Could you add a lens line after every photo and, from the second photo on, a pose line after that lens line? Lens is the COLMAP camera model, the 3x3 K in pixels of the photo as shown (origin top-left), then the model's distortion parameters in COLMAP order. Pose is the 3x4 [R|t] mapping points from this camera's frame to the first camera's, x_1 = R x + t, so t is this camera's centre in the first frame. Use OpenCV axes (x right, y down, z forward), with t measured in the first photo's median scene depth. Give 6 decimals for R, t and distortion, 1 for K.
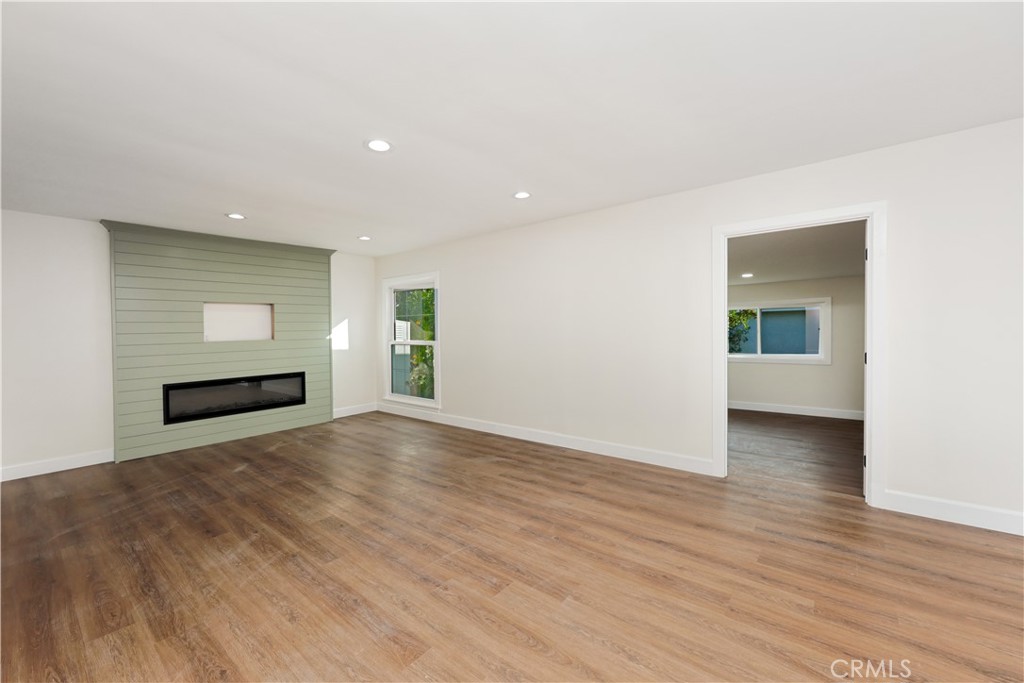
lens RADIAL K [[423.4, 0, 512.8], [0, 423.4, 338.9], [0, 0, 1]] dist [0.001236, 0.000105]
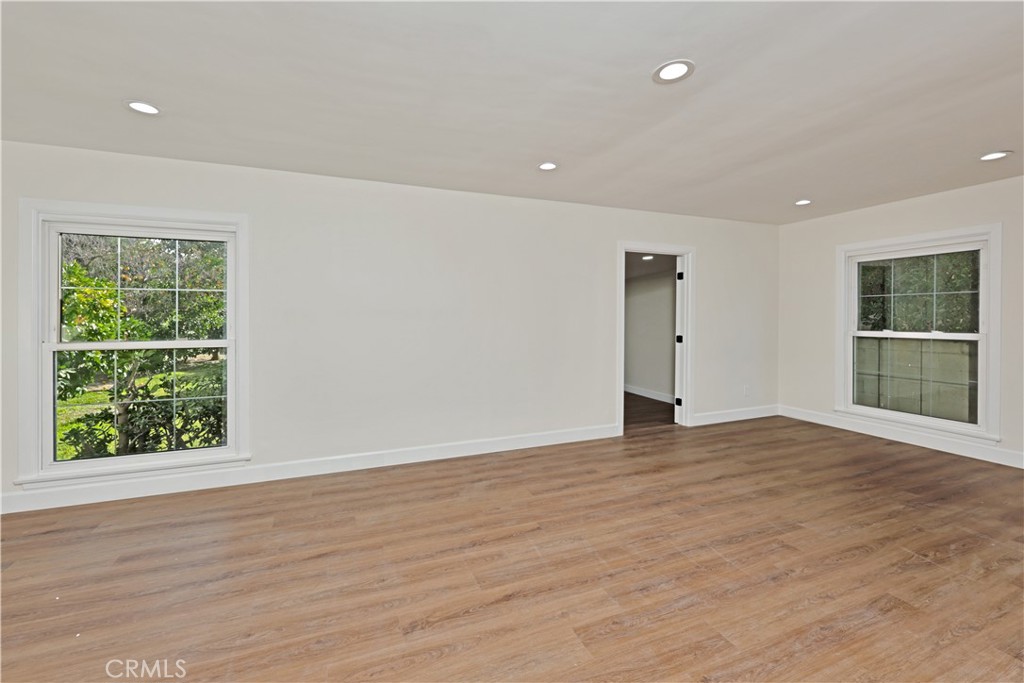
lens RADIAL K [[423.4, 0, 512.8], [0, 423.4, 332.3], [0, 0, 1]] dist [0.001236, 0.000105]
pose [[0.469580, -0.010153, 0.882832, -0.983610], [0.014367, 0.999889, 0.003858, -0.011471], [-0.882773, 0.010872, 0.469674, 0.776486]]
